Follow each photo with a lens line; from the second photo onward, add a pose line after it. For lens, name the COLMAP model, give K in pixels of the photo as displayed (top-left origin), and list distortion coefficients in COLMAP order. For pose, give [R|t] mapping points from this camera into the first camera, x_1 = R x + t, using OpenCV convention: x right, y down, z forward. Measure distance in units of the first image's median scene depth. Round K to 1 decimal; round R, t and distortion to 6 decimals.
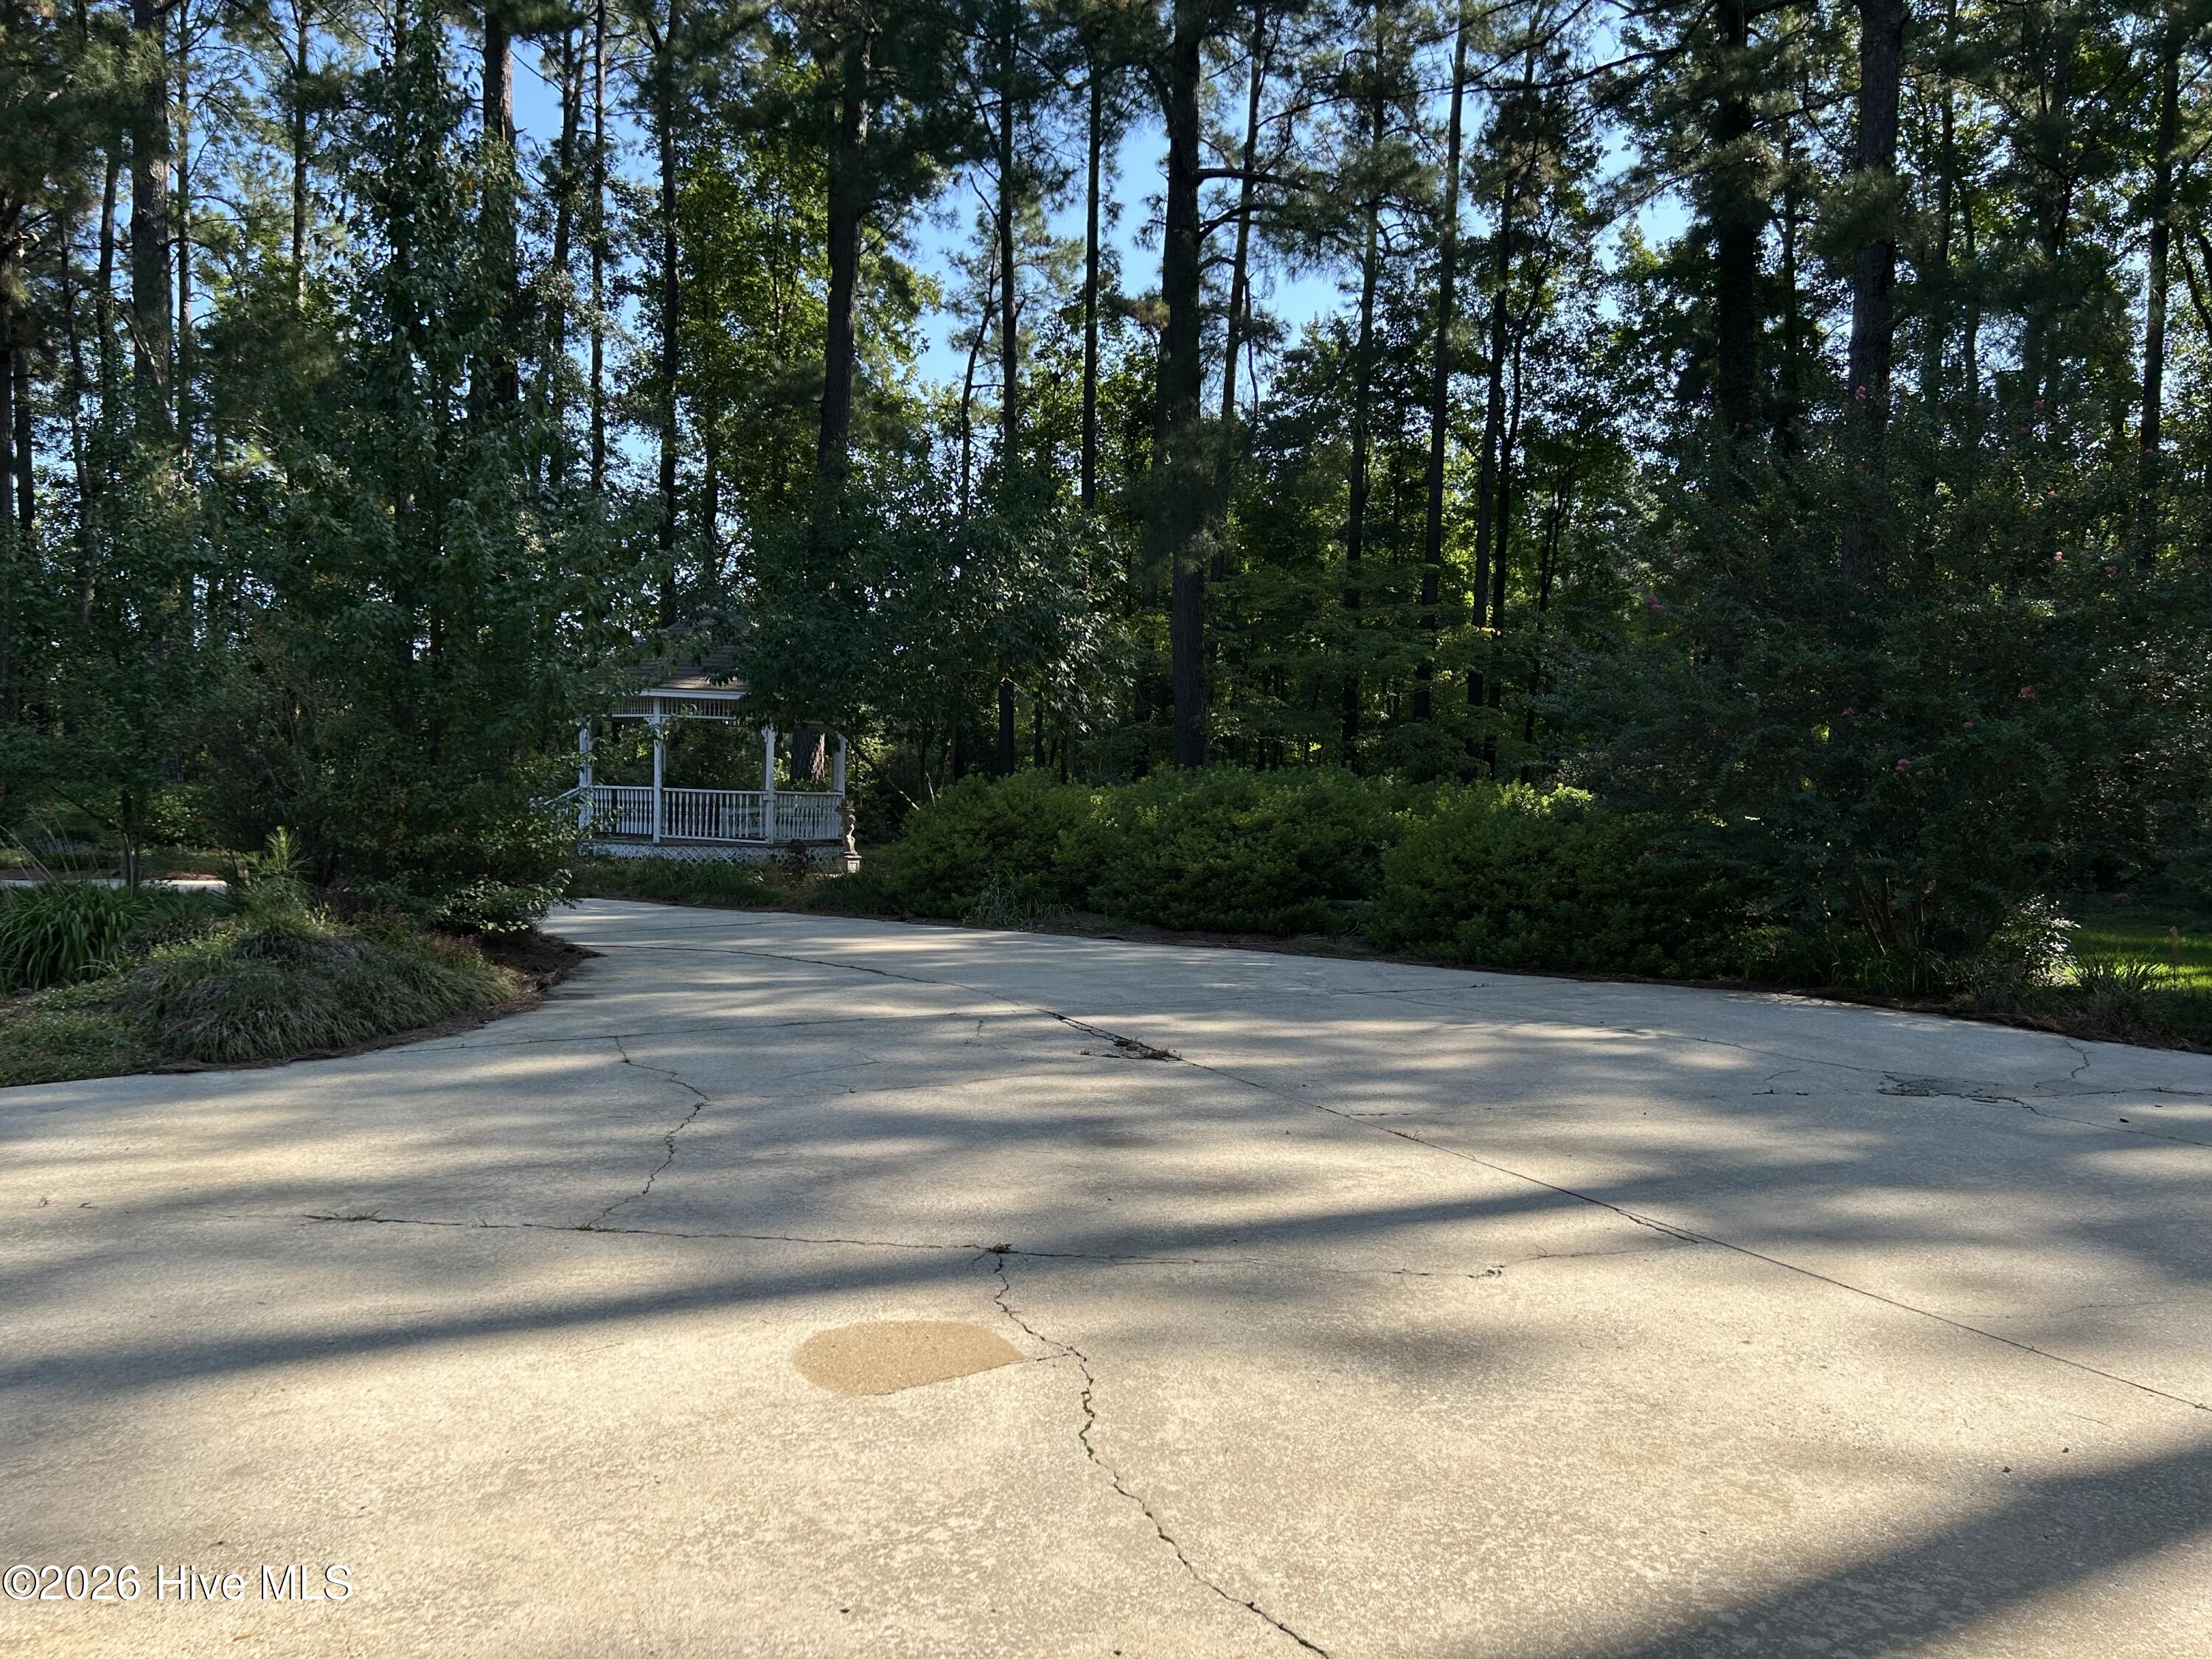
lens RADIAL K [[1649.4, 0, 1088.4], [0, 1649.4, 839.4], [0, 0, 1]] dist [0.060742, -0.072392]
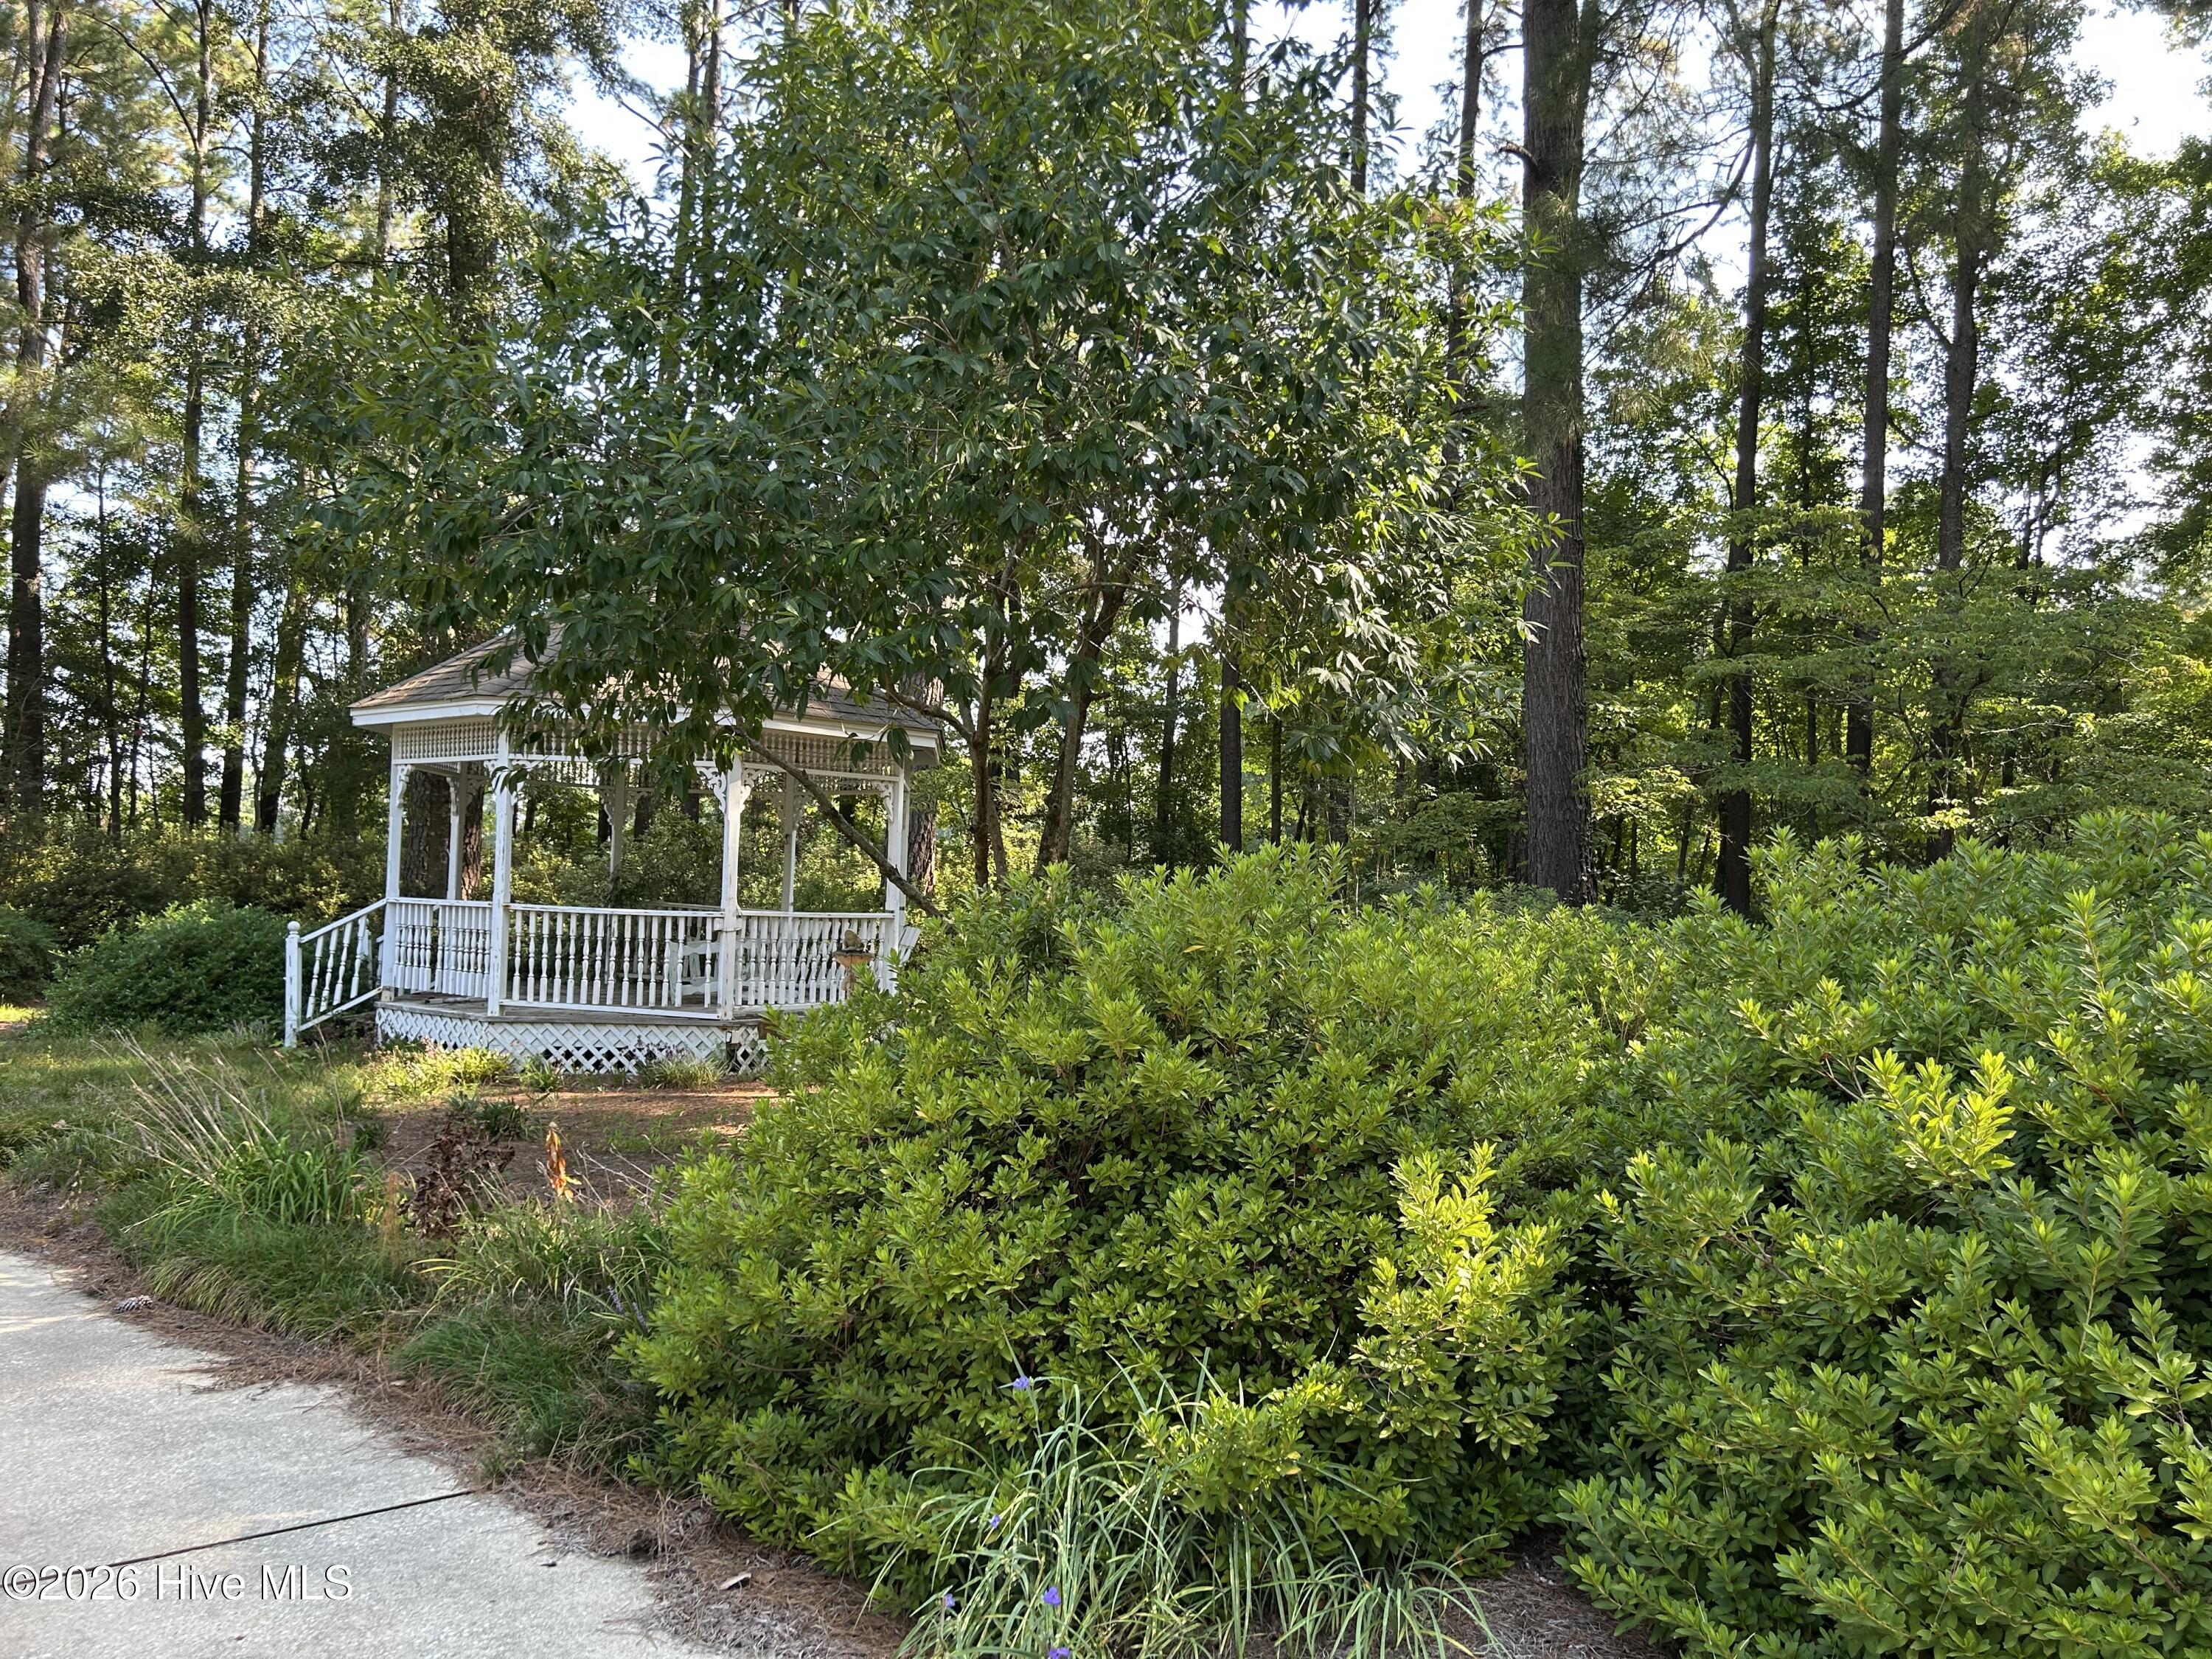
lens RADIAL K [[1649.4, 0, 1088.4], [0, 1649.4, 839.4], [0, 0, 1]] dist [0.060742, -0.072392]
pose [[0.989810, 0.004562, -0.142321, -0.016322], [-0.014329, 0.997604, -0.067679, -0.018891], [0.141671, 0.069029, 0.987504, 0.525307]]
